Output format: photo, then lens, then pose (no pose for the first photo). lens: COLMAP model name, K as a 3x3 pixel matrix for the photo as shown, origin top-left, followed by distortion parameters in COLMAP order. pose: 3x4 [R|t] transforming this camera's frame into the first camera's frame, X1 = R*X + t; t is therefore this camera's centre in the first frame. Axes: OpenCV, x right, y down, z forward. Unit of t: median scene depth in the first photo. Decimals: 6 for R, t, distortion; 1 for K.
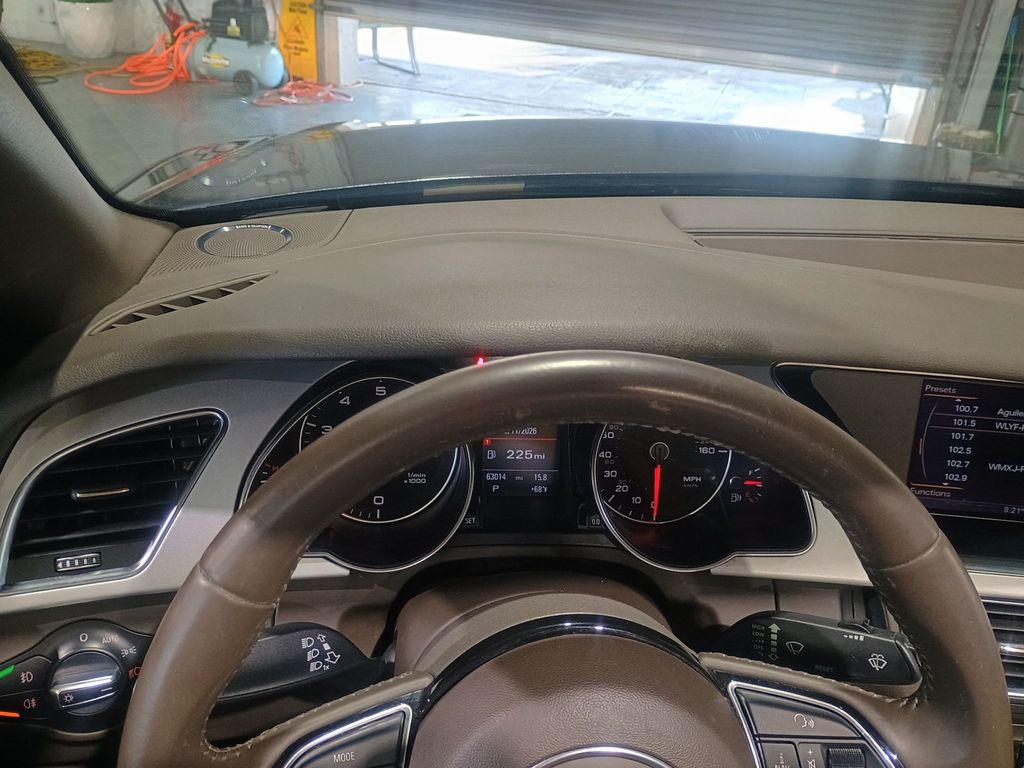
lens RADIAL K [[889.9, 0, 523.0], [0, 889.9, 394.6], [0, 0, 1]] dist [0.073530, -0.093356]
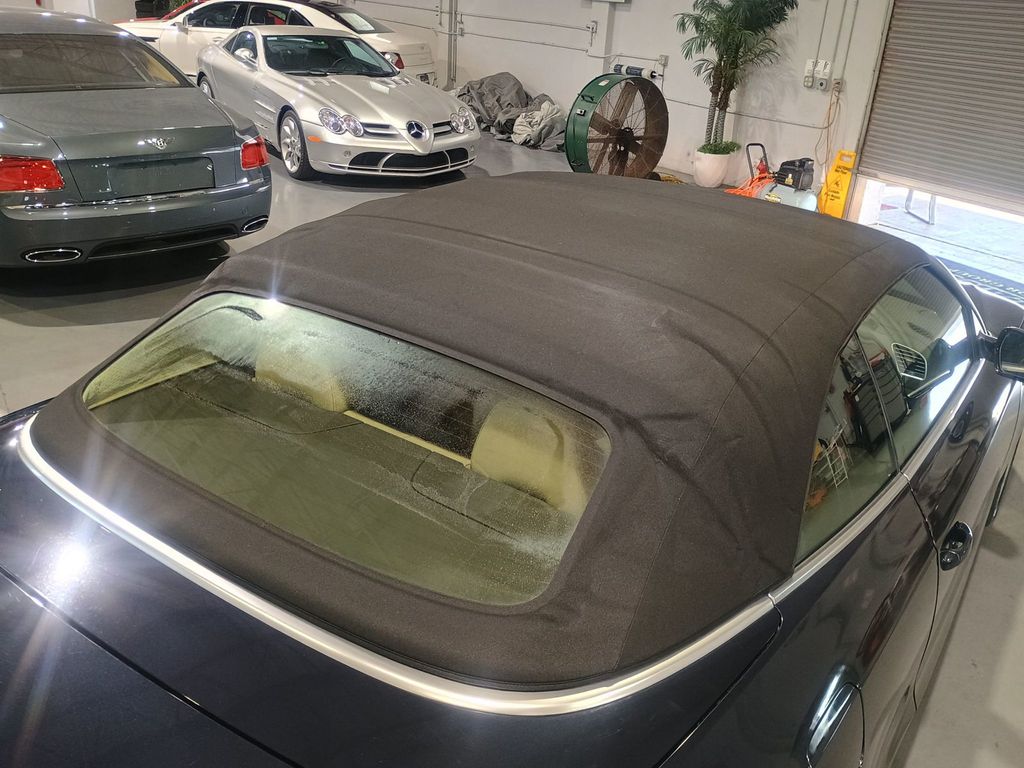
lens RADIAL K [[889.9, 0, 513.6], [0, 889.9, 380.9], [0, 0, 1]] dist [0.073530, -0.093356]
pose [[0.767016, 0.242546, -0.594018, 2.037659], [-0.323647, 0.945644, -0.031784, 0.777708], [0.554020, 0.216631, 0.803824, -2.726980]]
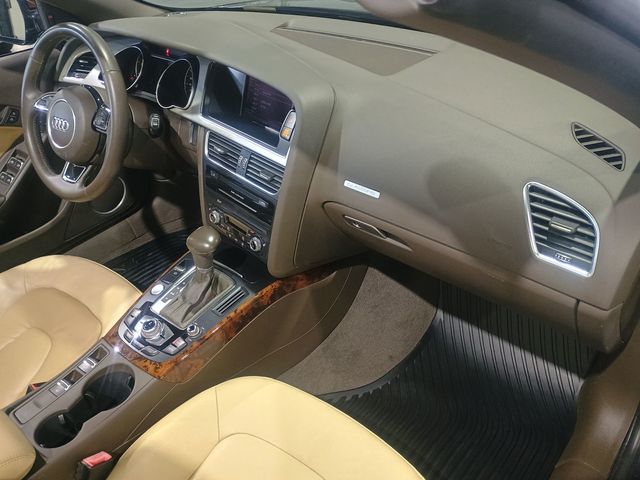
lens RADIAL K [[556.2, 0, 316.4], [0, 556.2, 235.2], [0, 0, 1]] dist [0.073530, -0.093356]
pose [[0.699134, 0.314527, -0.642094, 1.480153], [-0.240971, 0.949158, 0.202563, 0.049386], [0.673160, 0.013107, 0.739381, -0.186285]]
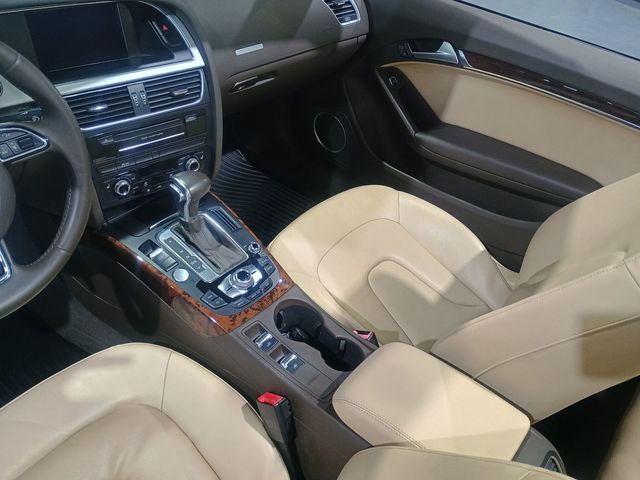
lens RADIAL K [[556.2, 0, 317.8], [0, 556.2, 237.3], [0, 0, 1]] dist [0.073530, -0.093356]
pose [[0.710797, -0.429746, 0.556854, -0.059800], [0.244749, 0.893298, 0.376982, 0.100592], [-0.659444, -0.131668, 0.740133, -0.492066]]
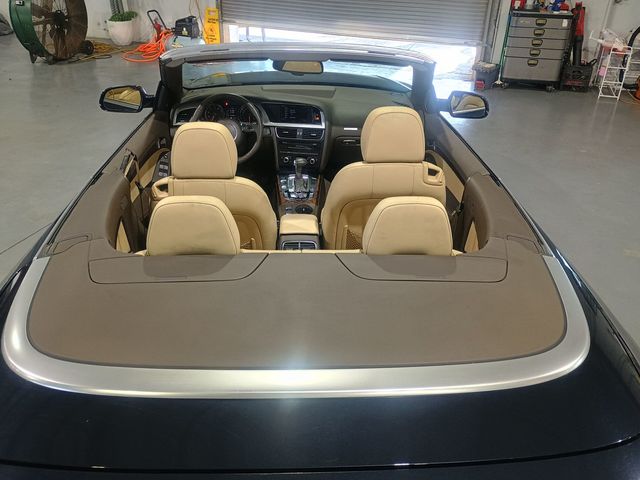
lens RADIAL K [[556.2, 0, 325.3], [0, 556.2, 243.2], [0, 0, 1]] dist [0.073530, -0.093356]
pose [[0.997994, -0.014939, -0.061517, 0.839227], [0.015825, 0.999778, 0.013928, 0.865354], [0.061296, -0.014874, 0.998009, -2.982972]]
